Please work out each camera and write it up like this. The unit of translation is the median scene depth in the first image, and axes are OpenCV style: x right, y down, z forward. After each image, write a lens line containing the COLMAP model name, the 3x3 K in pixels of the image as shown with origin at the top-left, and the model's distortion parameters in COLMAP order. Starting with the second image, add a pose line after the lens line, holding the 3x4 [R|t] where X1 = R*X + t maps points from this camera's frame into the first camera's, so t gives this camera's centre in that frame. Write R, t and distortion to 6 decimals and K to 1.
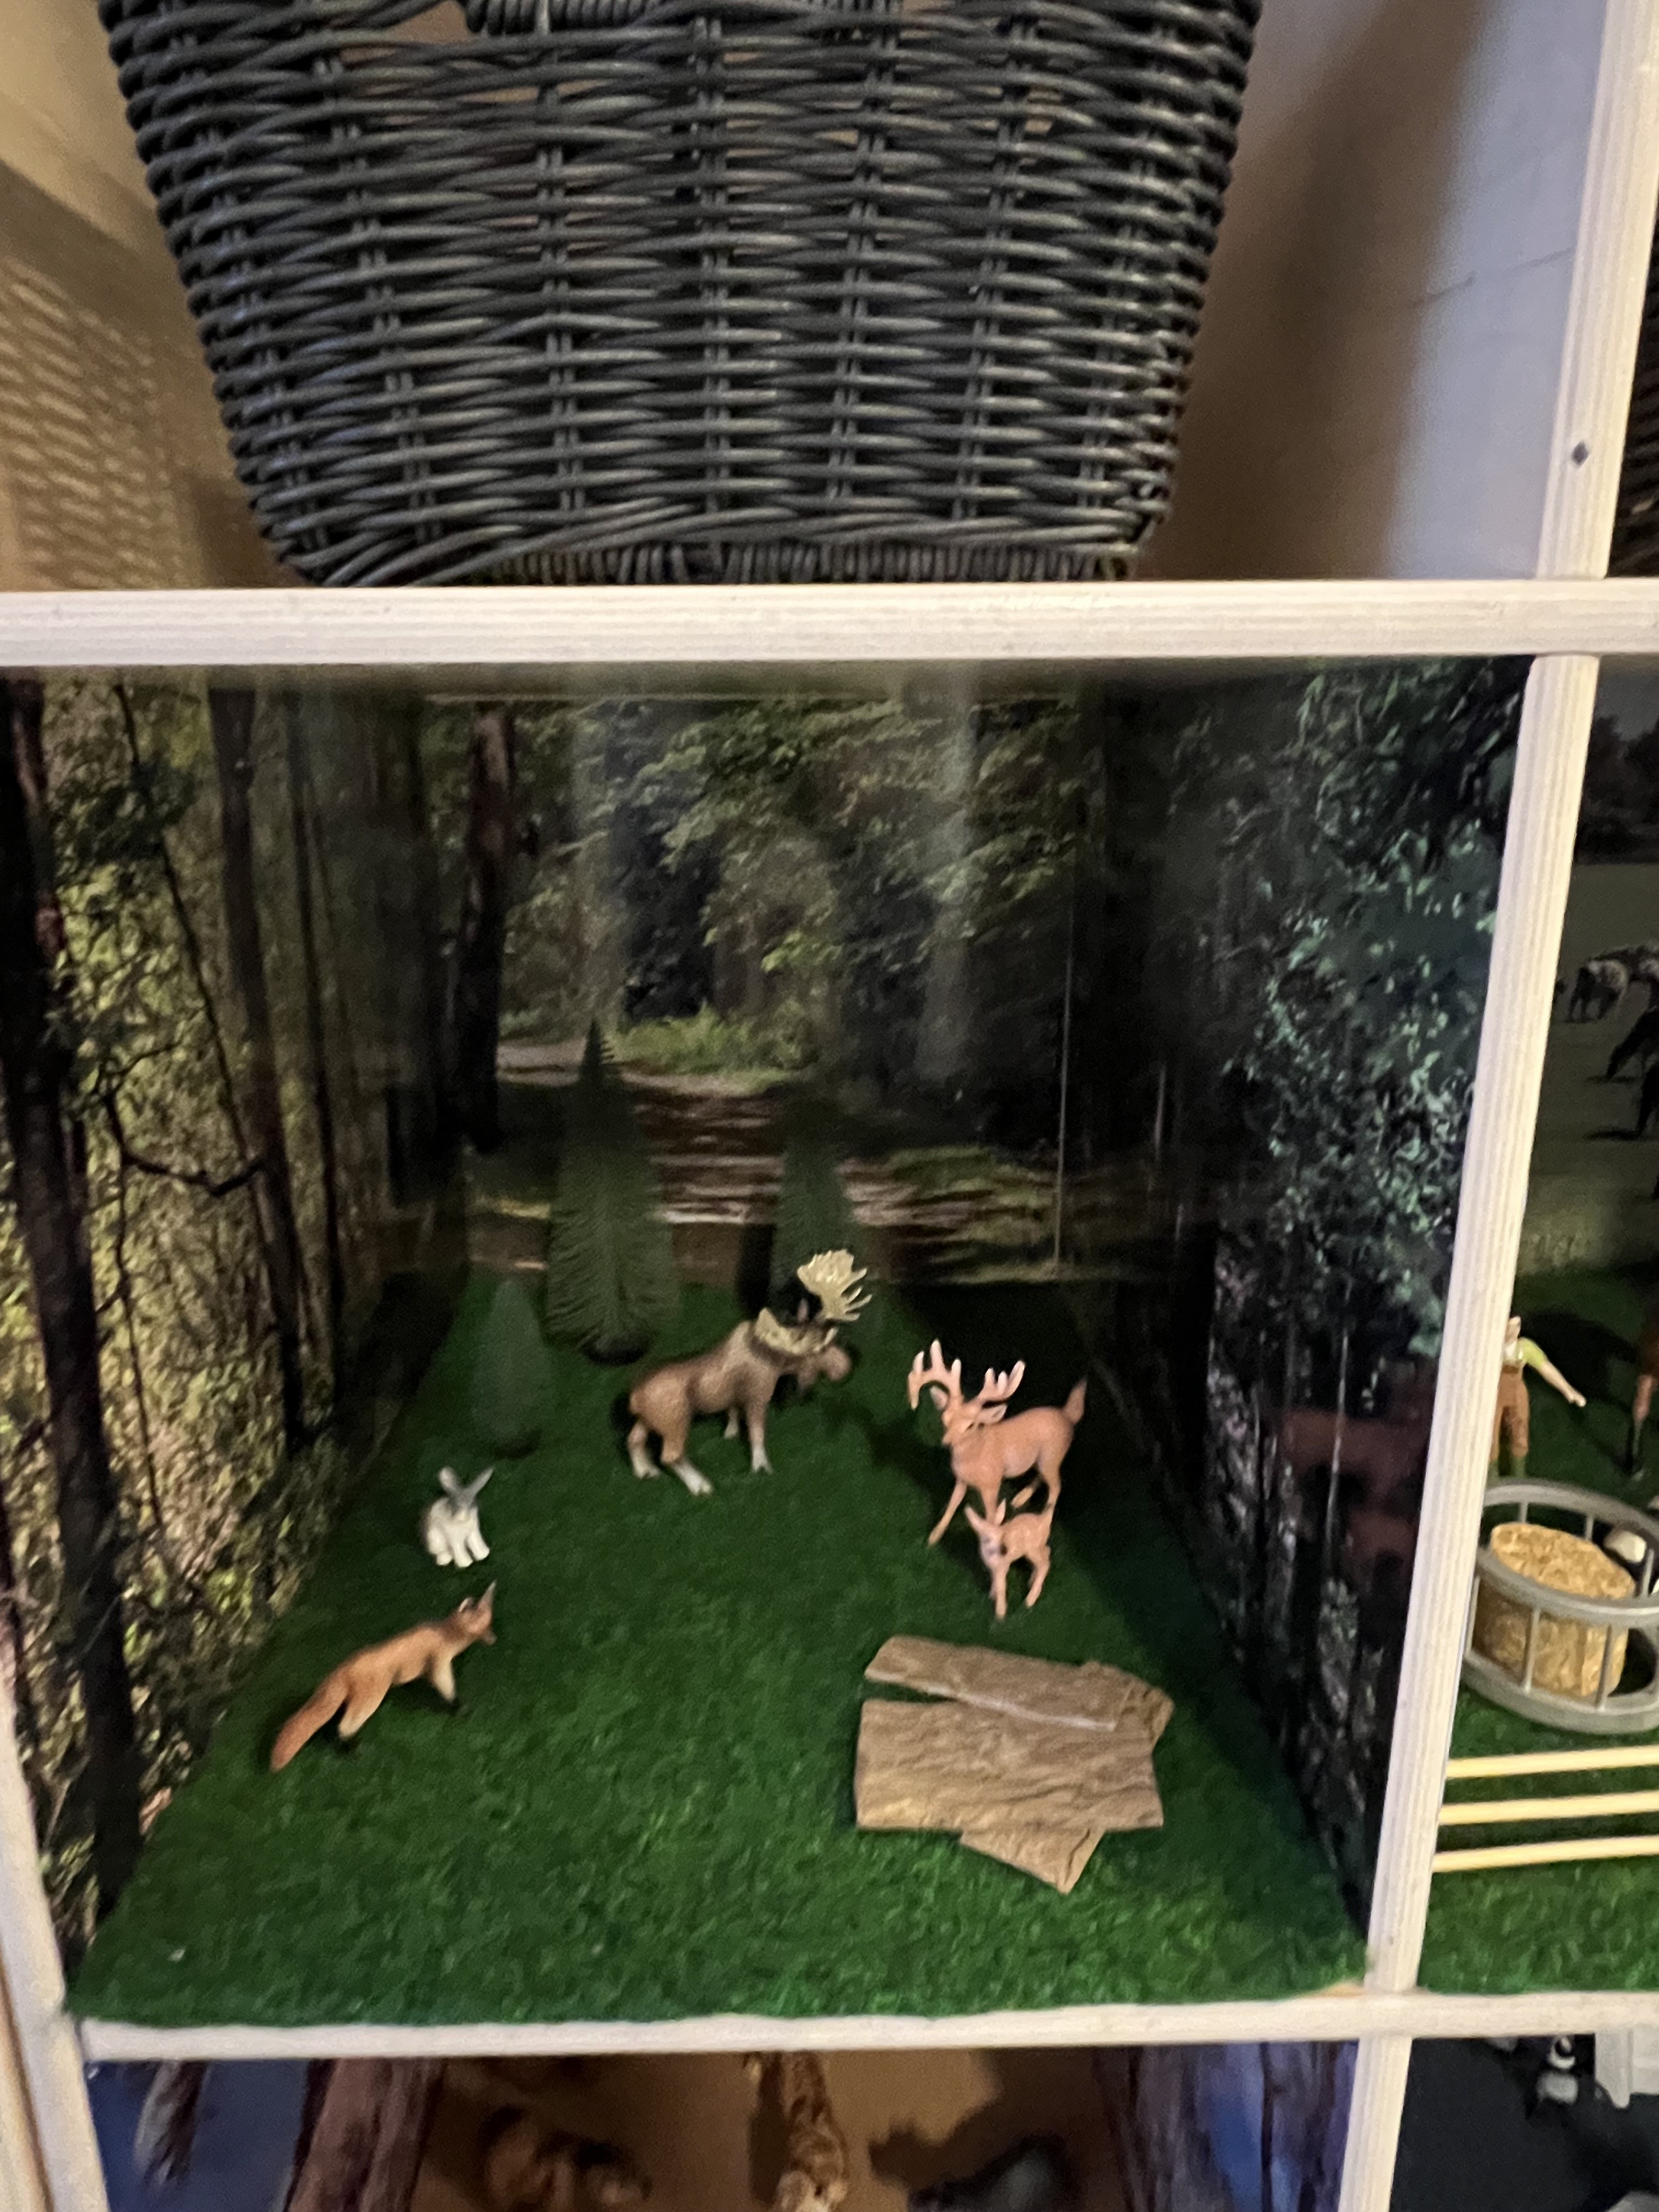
lens RADIAL K [[1311.7, 0, 809.9], [0, 1311.7, 1083.8], [0, 0, 1]] dist [-0.001912, 0.001103]
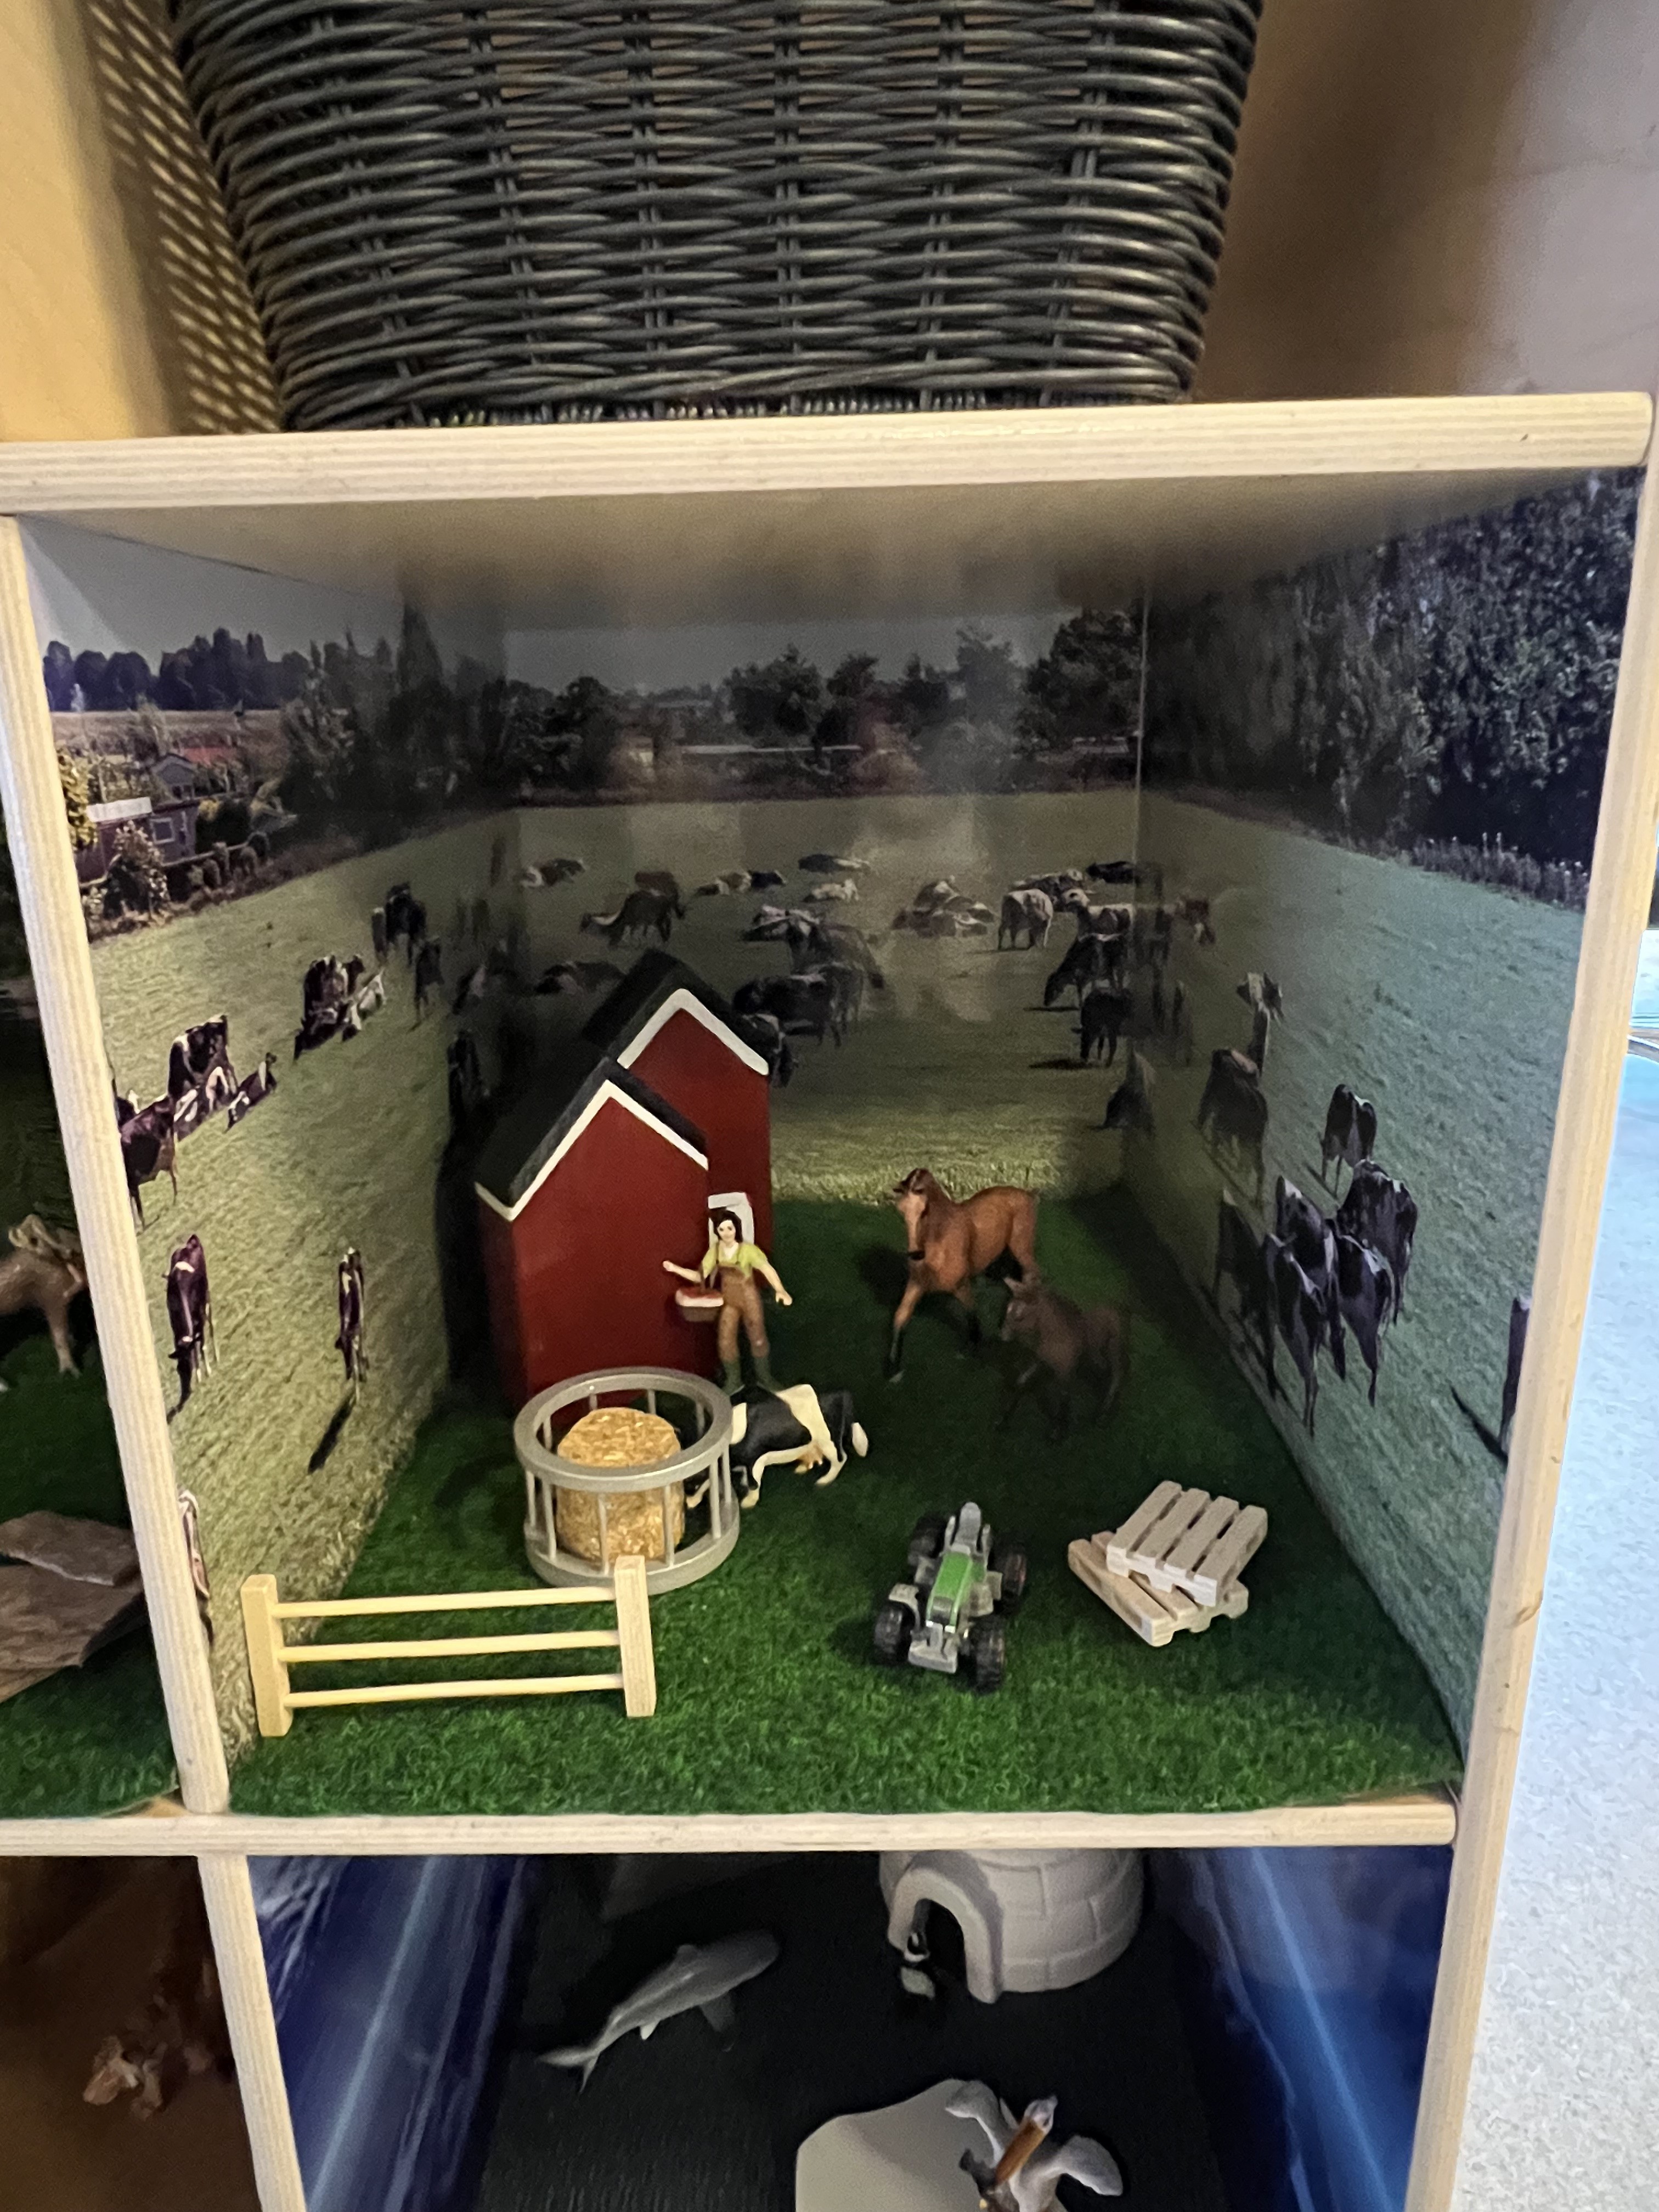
lens RADIAL K [[1311.7, 0, 806.3], [0, 1311.7, 1089.9], [0, 0, 1]] dist [-0.001912, 0.001103]
pose [[0.999444, -0.003382, -0.033166, 0.677314], [0.003873, 0.999884, 0.014757, 0.065046], [0.033112, -0.014877, 0.999341, -0.026992]]
